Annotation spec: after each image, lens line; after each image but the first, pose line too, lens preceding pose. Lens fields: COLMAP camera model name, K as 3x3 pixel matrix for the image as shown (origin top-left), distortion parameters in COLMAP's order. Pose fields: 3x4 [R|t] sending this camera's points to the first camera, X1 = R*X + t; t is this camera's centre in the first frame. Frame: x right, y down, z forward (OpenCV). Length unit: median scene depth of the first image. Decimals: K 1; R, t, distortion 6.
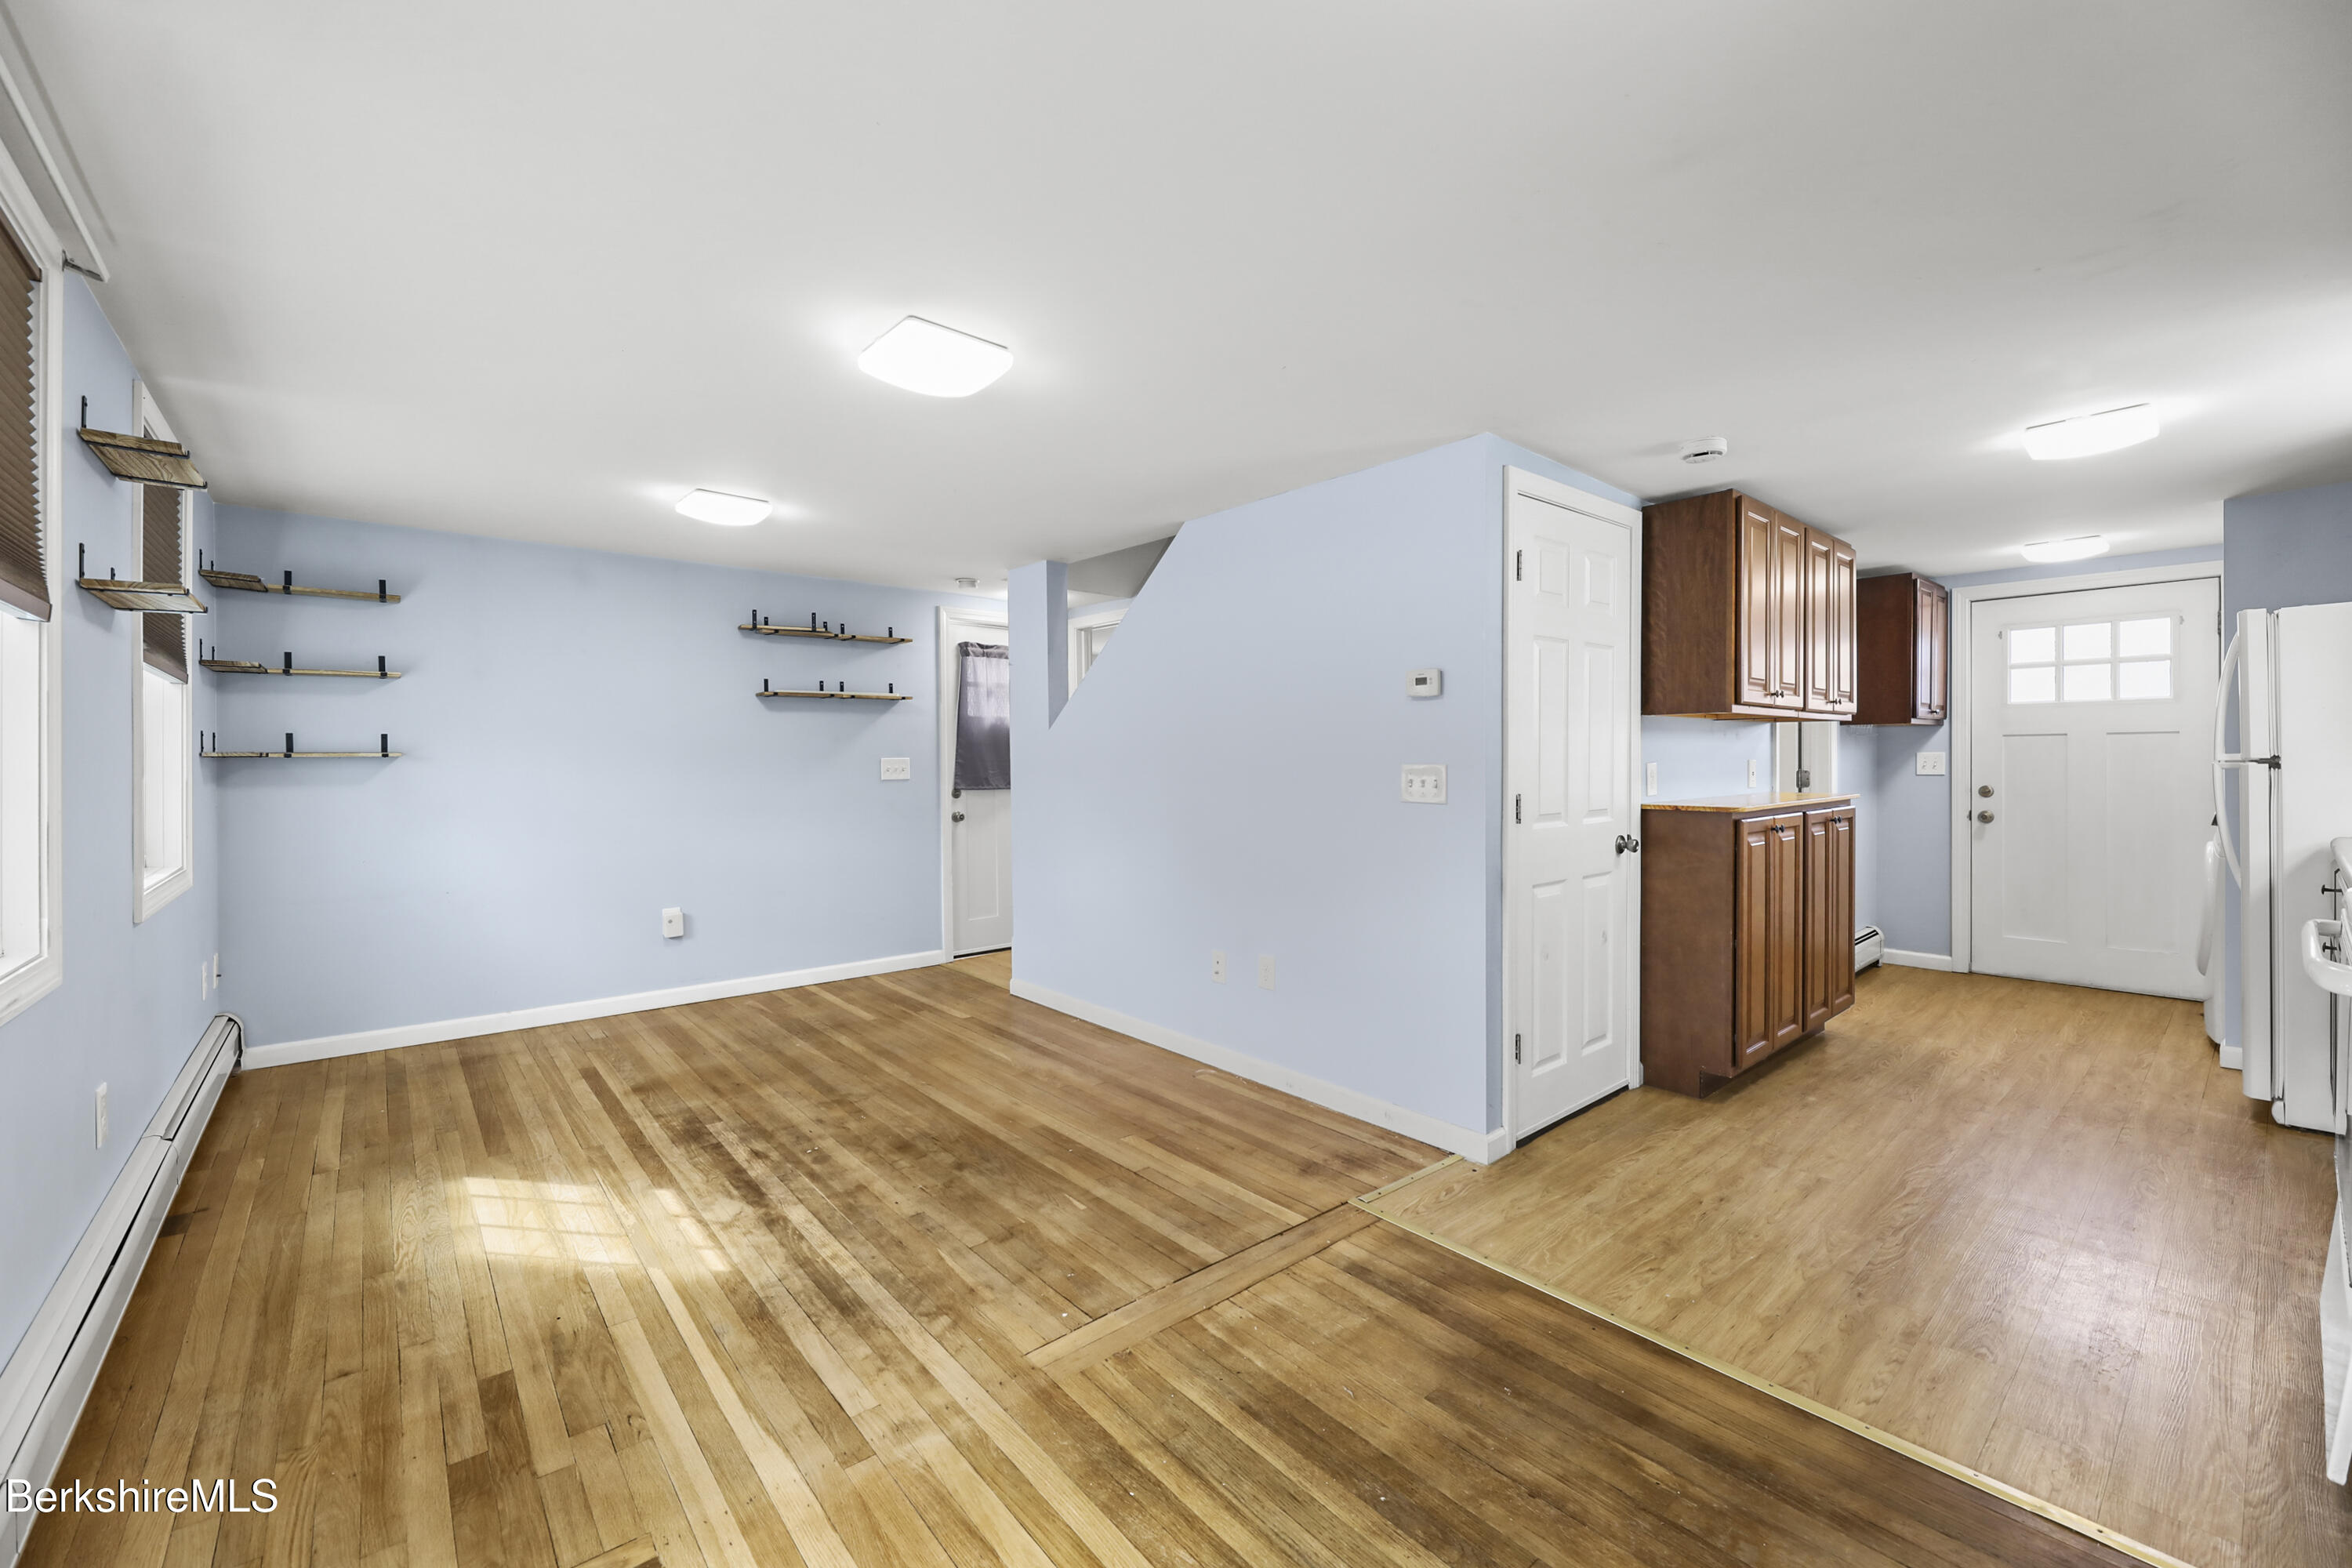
lens RADIAL K [[951.7, 0, 1157.6], [0, 951.7, 769.9], [0, 0, 1]] dist [0.000290, -0.000306]
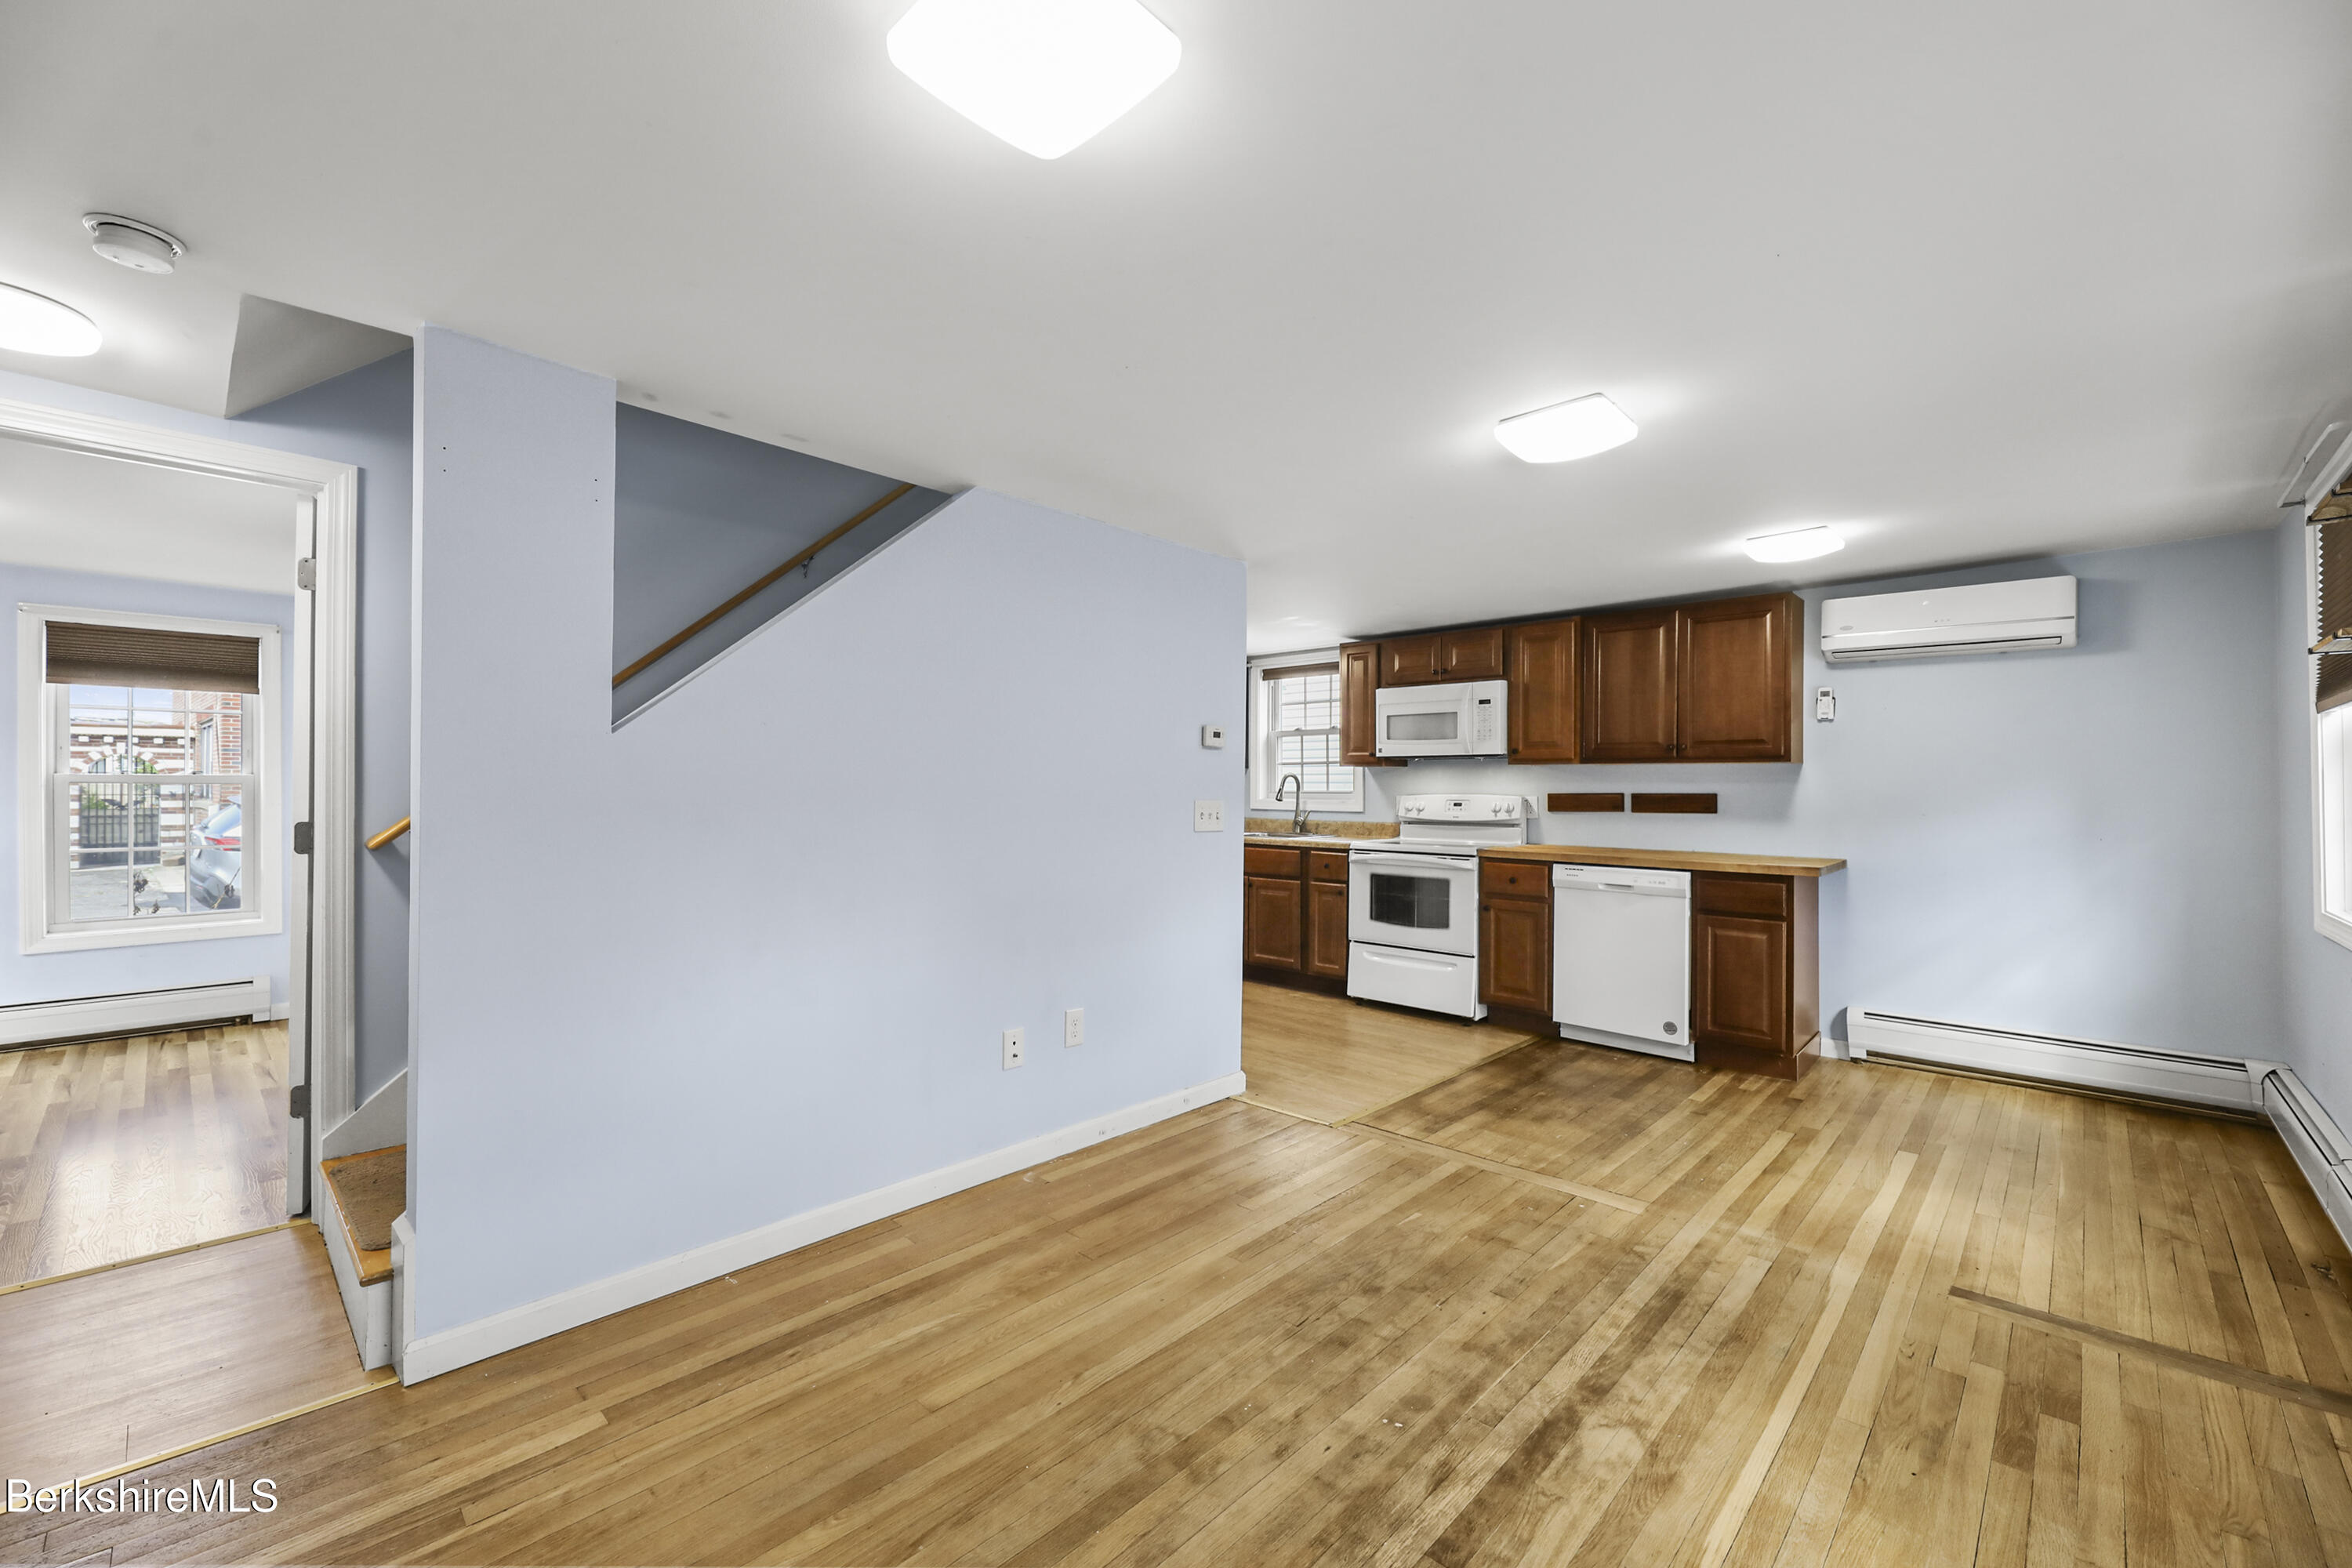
lens RADIAL K [[951.7, 0, 1157.6], [0, 951.7, 769.9], [0, 0, 1]] dist [0.000290, -0.000306]
pose [[-0.105160, 0.024828, 0.994145, -1.125201], [0.008053, 0.999677, -0.024114, -0.018820], [-0.994423, 0.005470, -0.105326, 1.398106]]
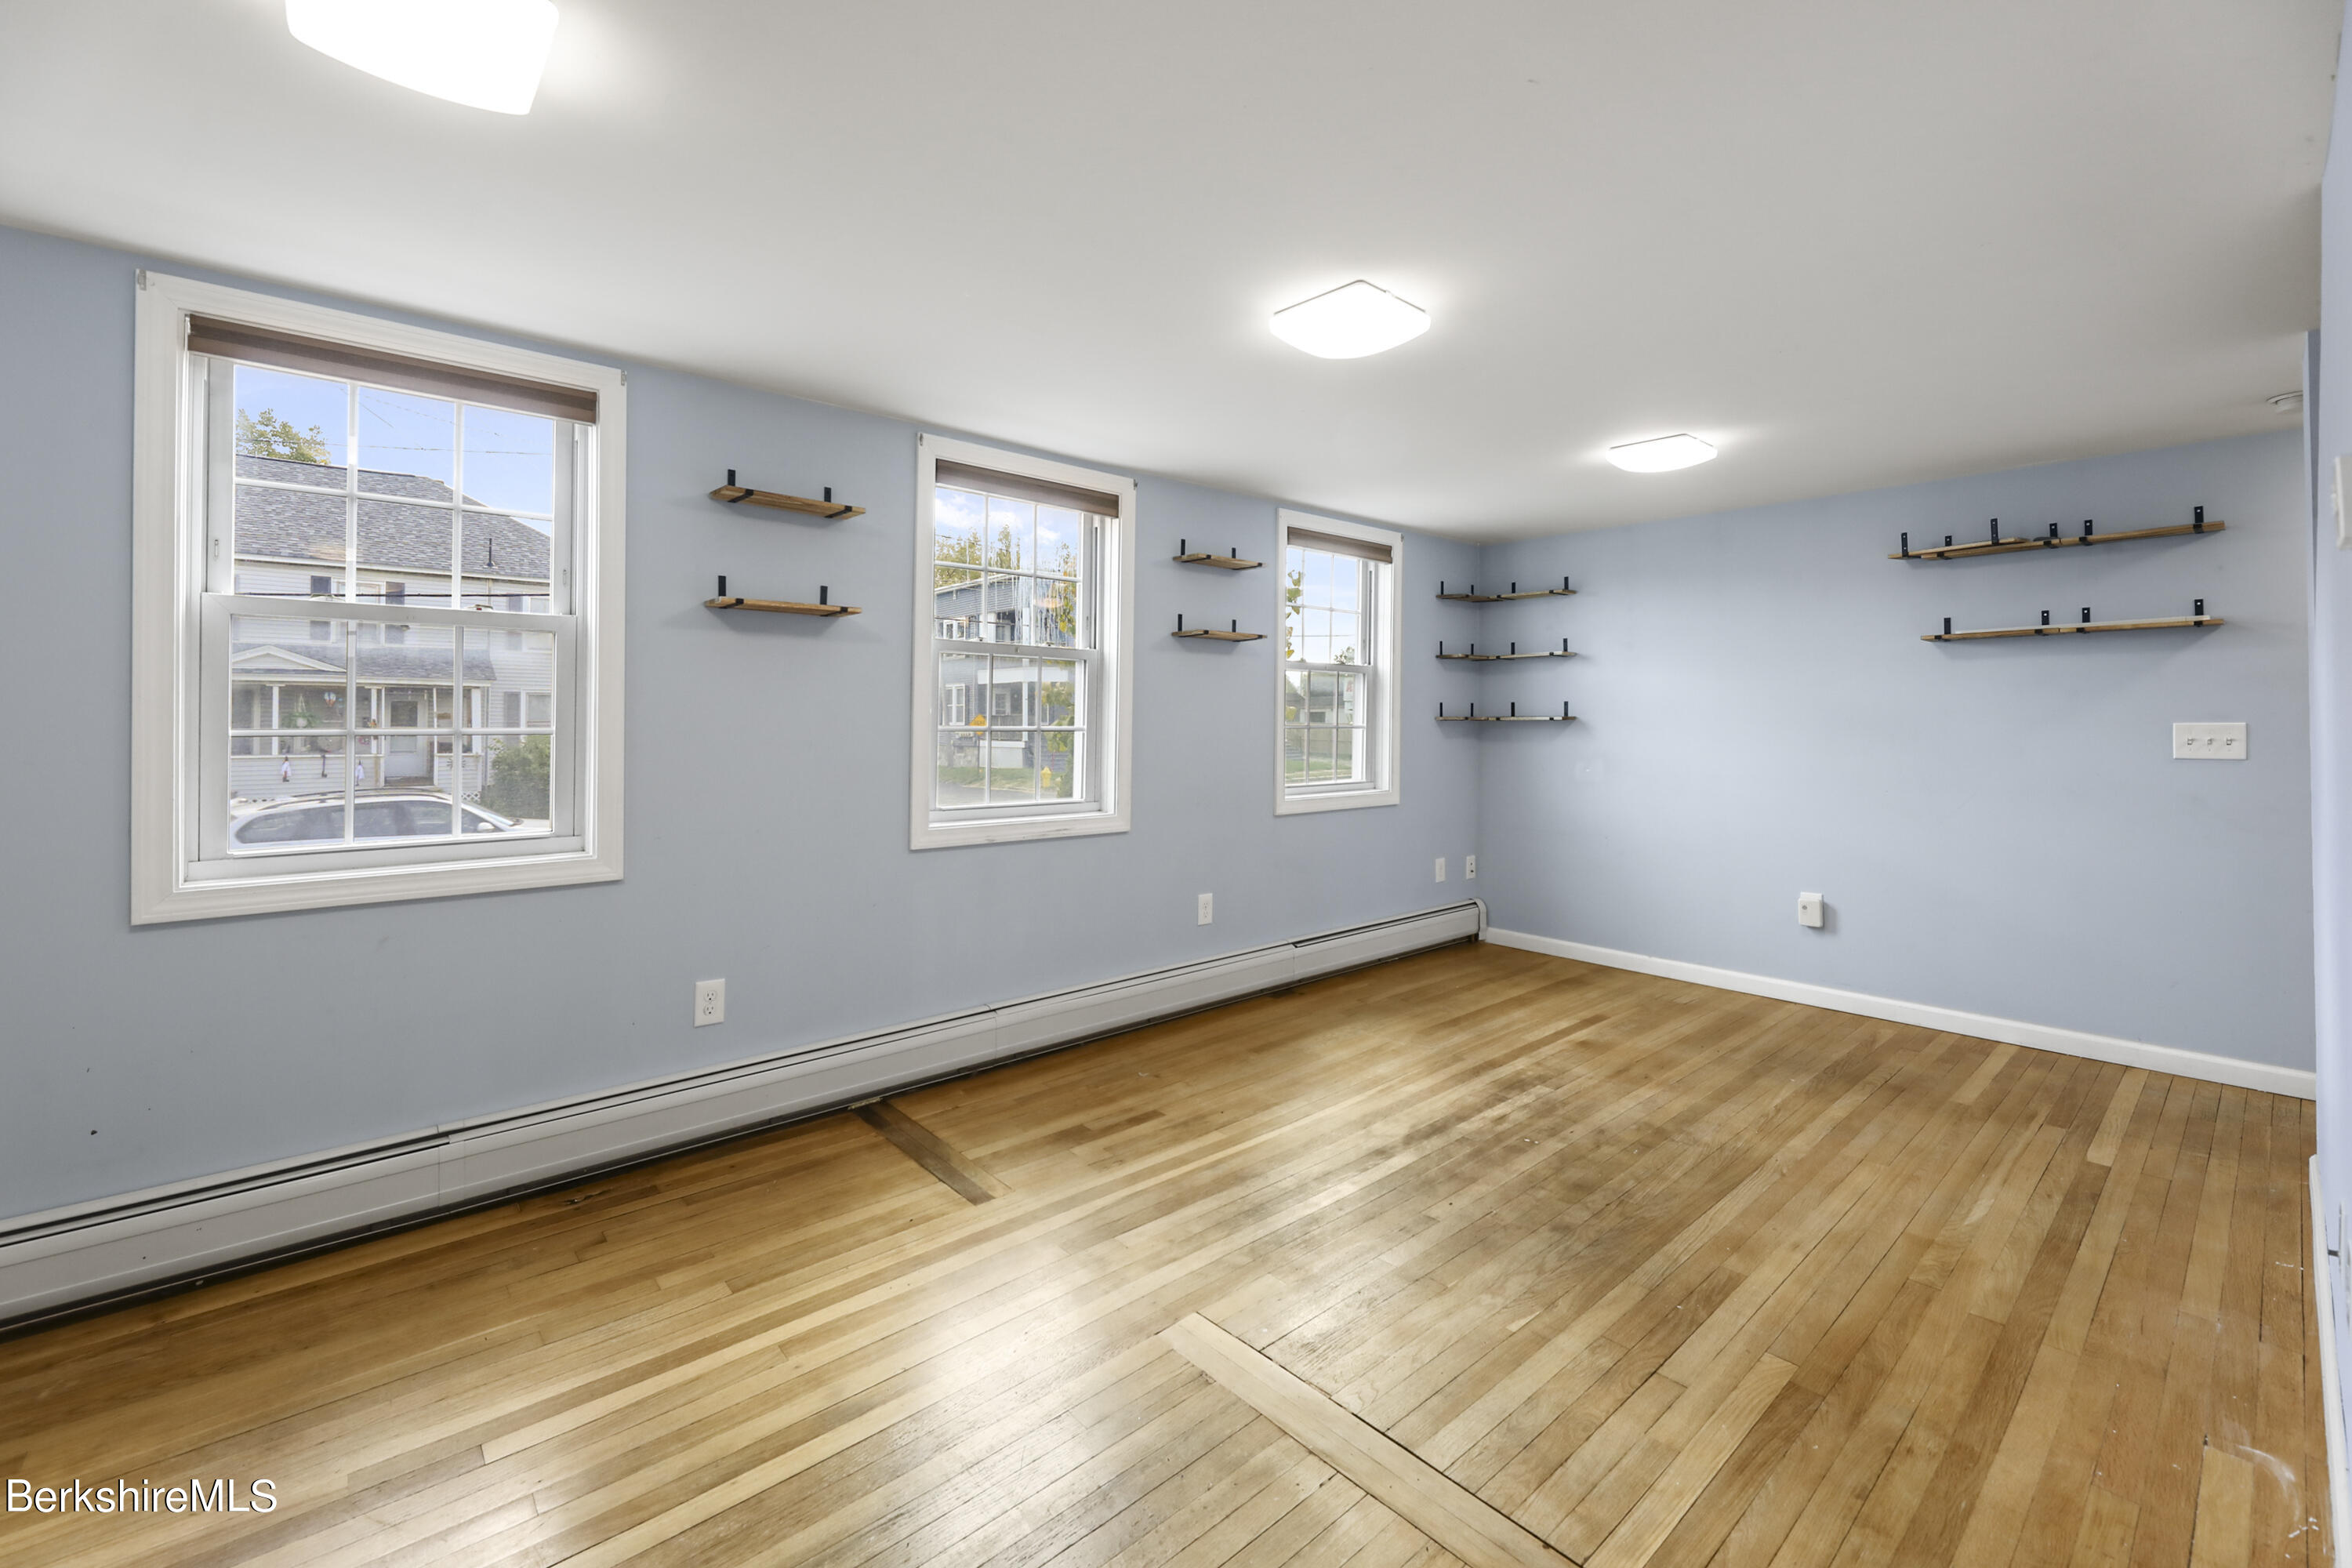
lens RADIAL K [[975.9, 0, 1166.4], [0, 975.9, 722.3], [0, 0, 1]] dist [-0.000158, -0.000178]
pose [[0.026771, 0.008204, -0.999608, 0.677705], [-0.012609, 0.999890, 0.007869, -0.021066], [0.999562, 0.012394, 0.026872, 0.697984]]
